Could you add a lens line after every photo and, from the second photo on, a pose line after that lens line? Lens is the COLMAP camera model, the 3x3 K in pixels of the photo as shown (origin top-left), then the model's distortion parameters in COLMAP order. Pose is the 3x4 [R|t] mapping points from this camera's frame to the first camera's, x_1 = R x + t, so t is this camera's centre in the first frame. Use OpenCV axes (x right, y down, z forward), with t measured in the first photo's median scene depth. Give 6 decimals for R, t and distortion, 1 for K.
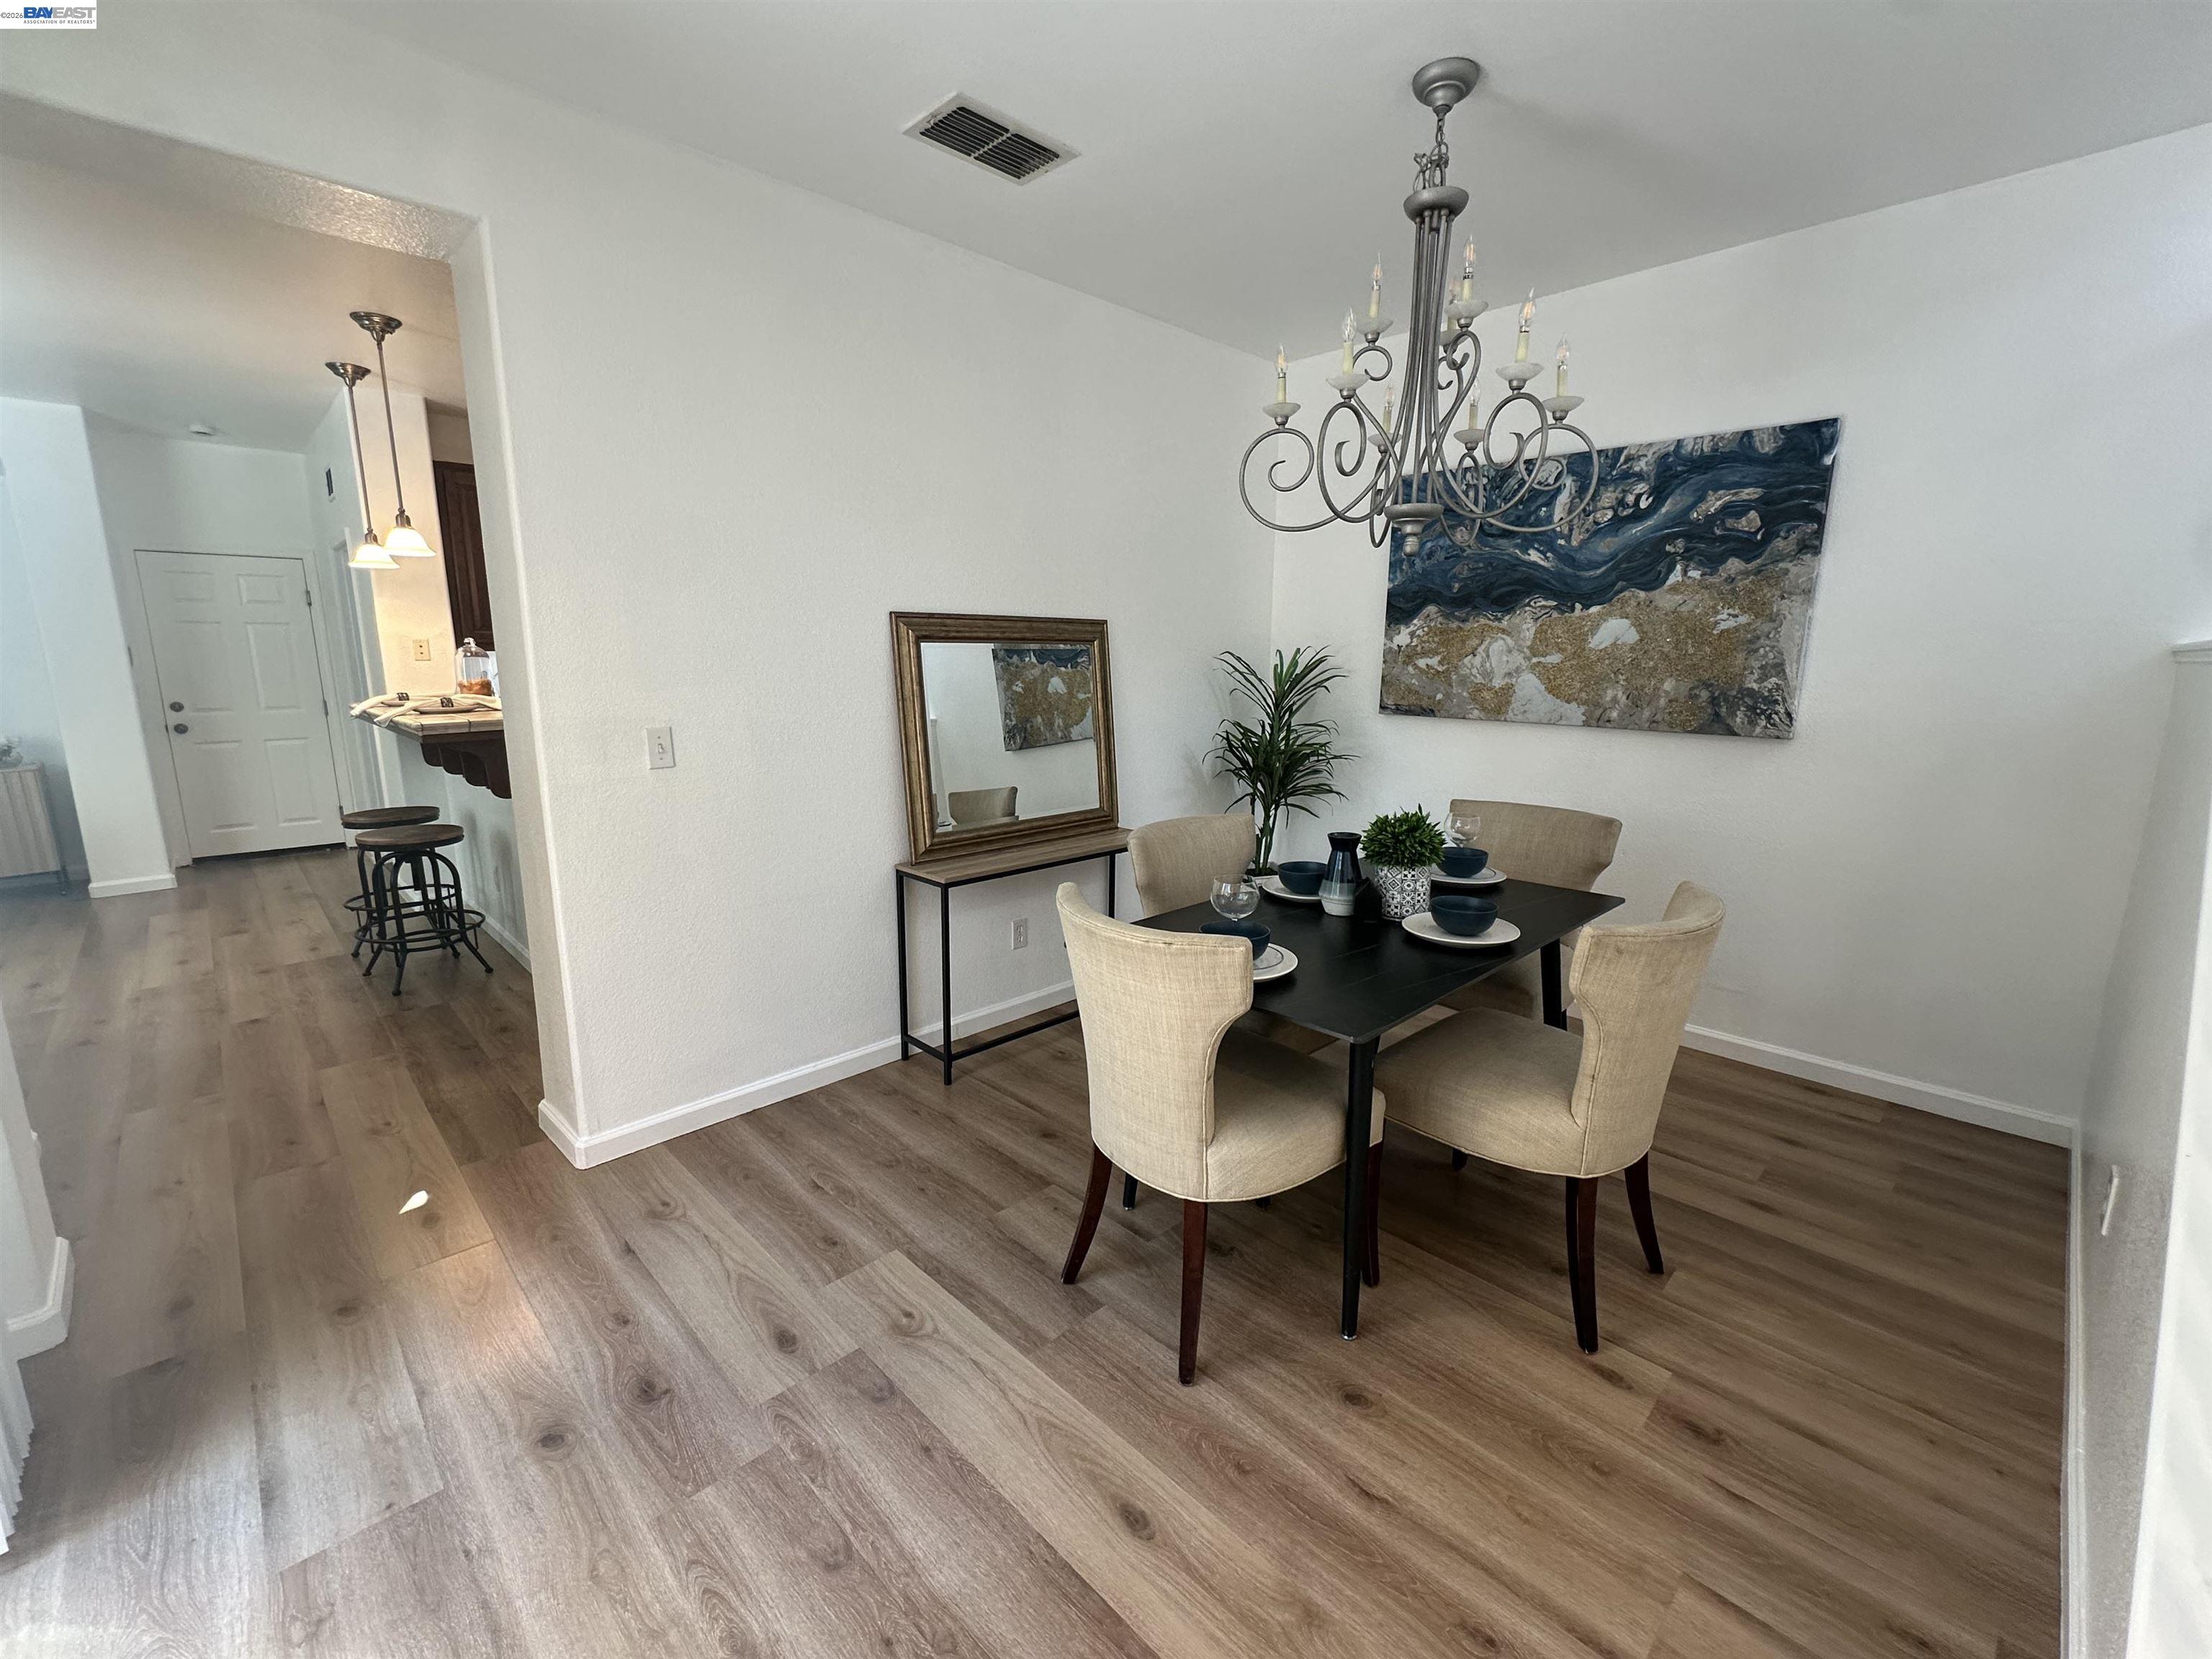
lens RADIAL K [[927.0, 0, 1108.7], [0, 927.0, 835.5], [0, 0, 1]] dist [-0.003089, -0.000265]
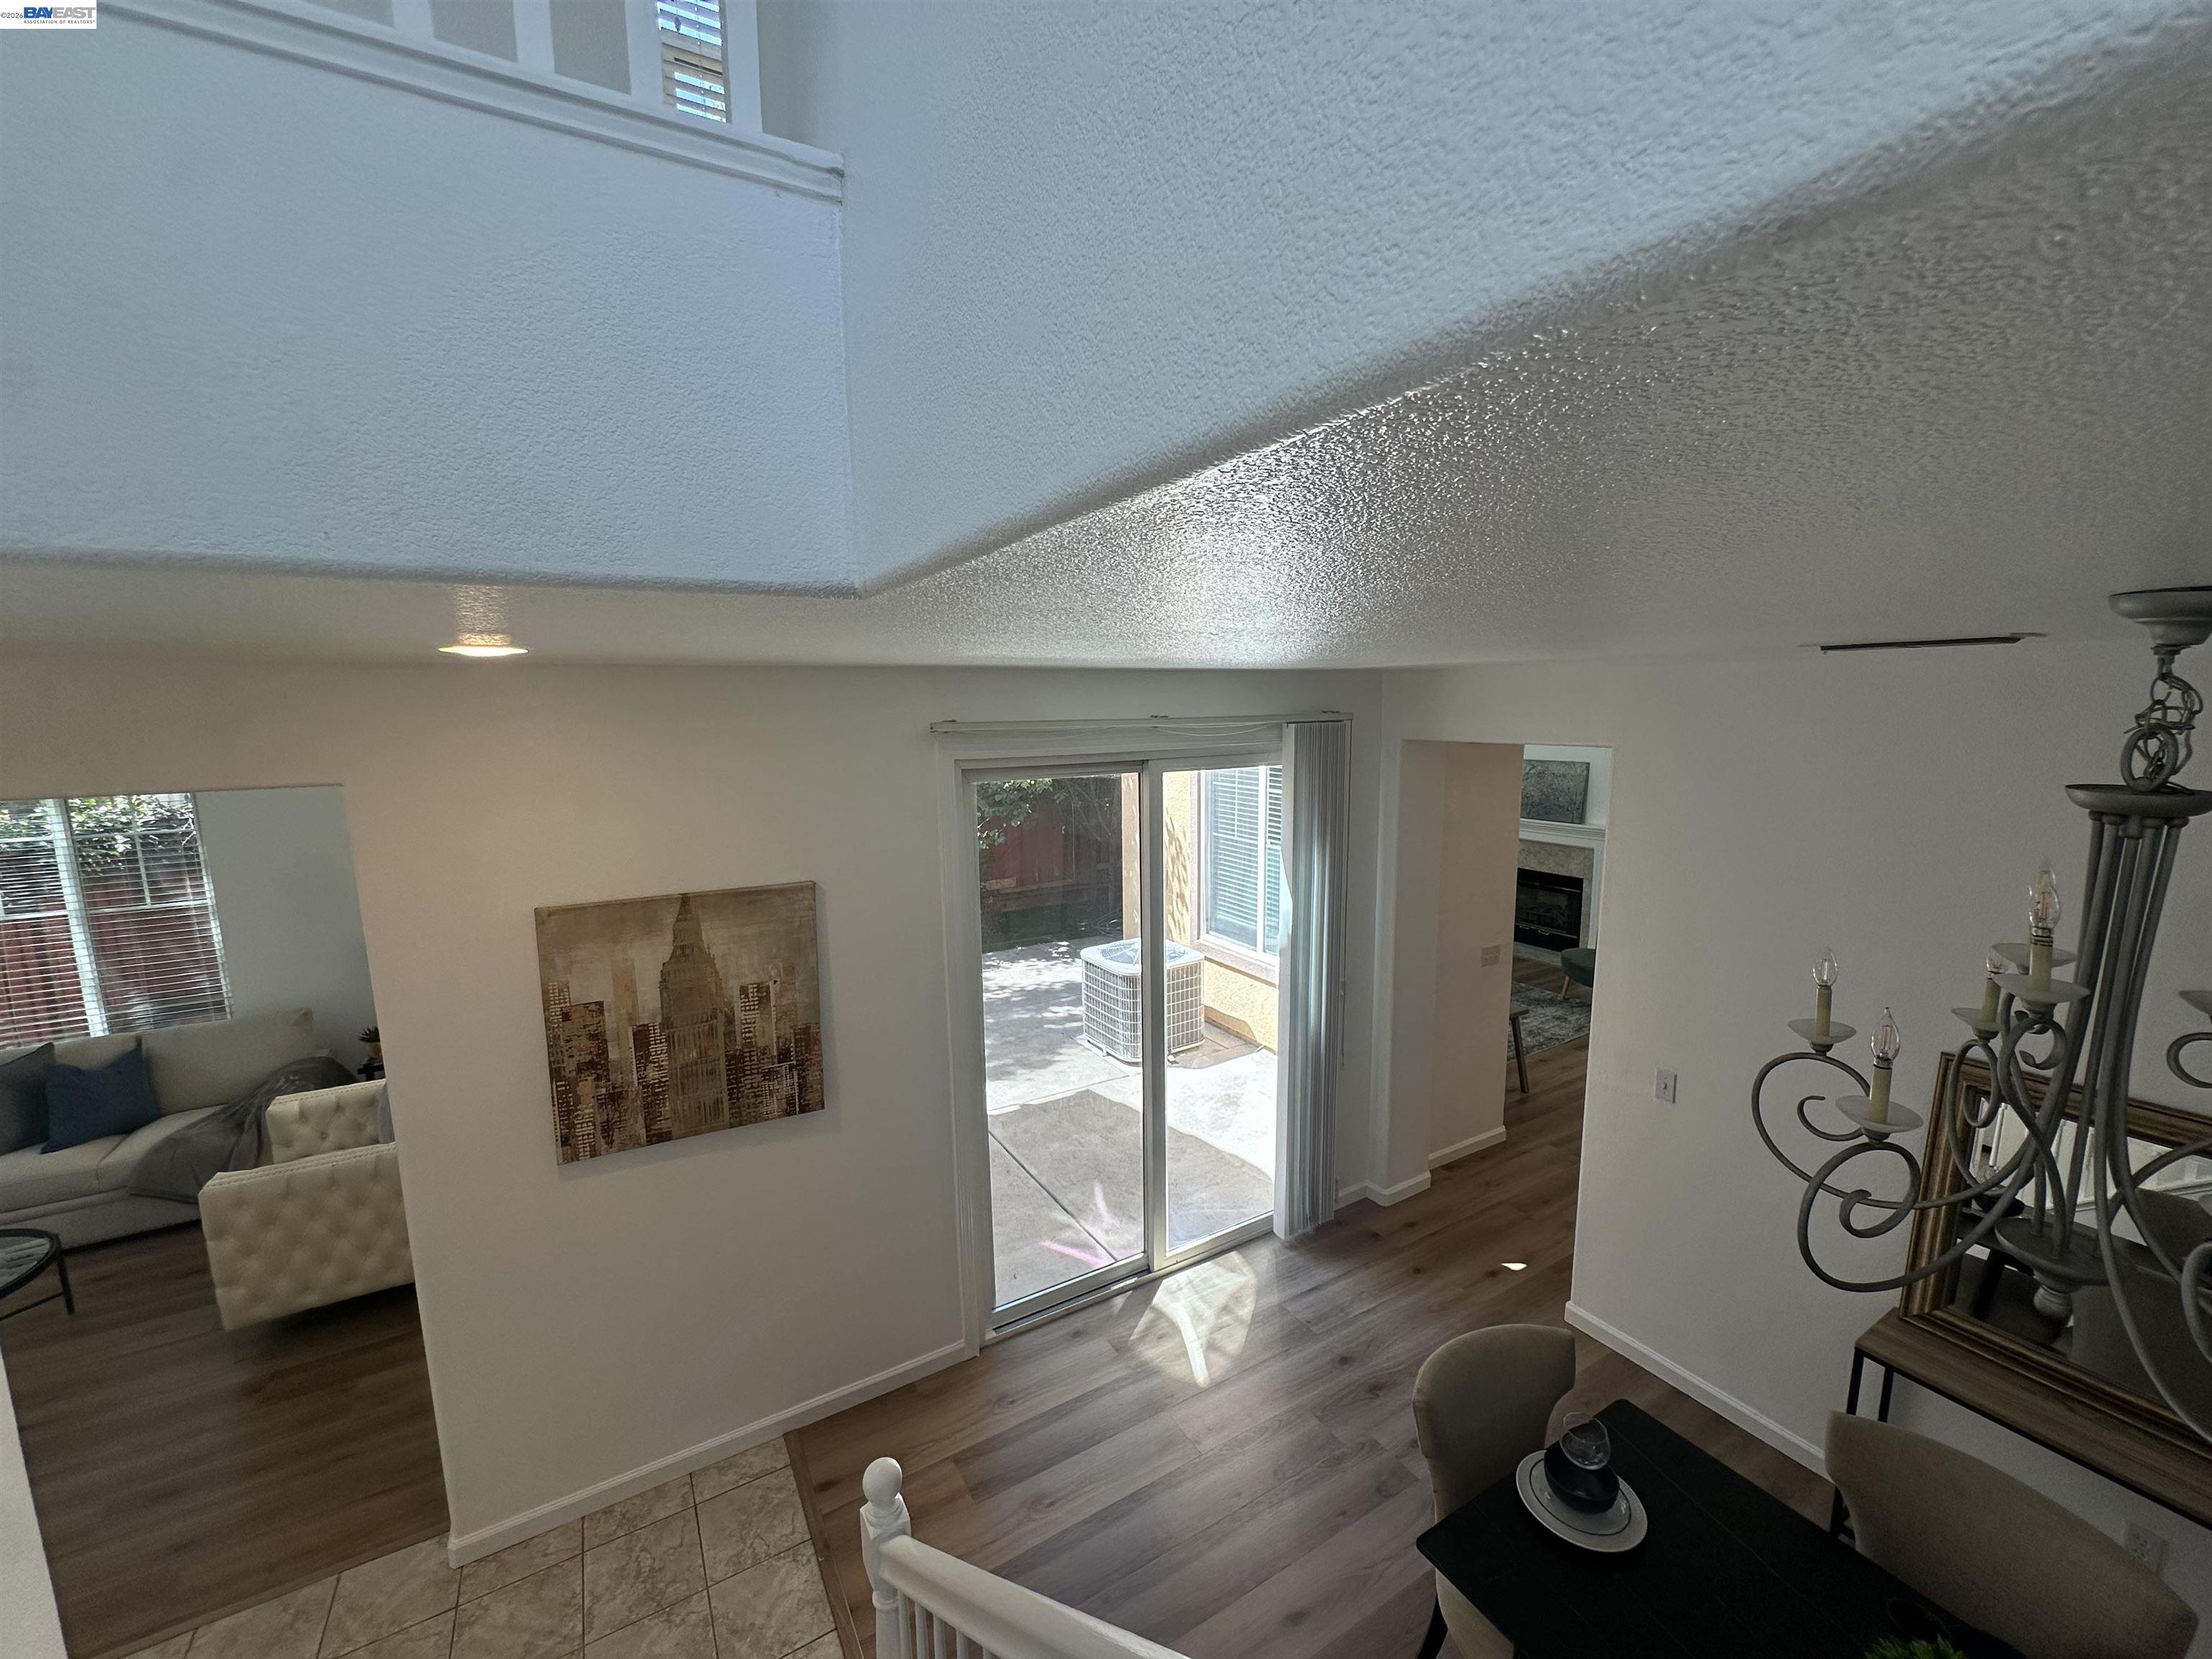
lens RADIAL K [[883.2, 0, 1107.0], [0, 883.2, 835.3], [0, 0, 1]] dist [-0.002051, -0.000537]
pose [[-0.237219, 0.143369, -0.960819, 0.832563], [-0.170900, 0.967466, 0.186555, -0.515710], [0.956306, 0.208458, -0.204999, 0.389056]]
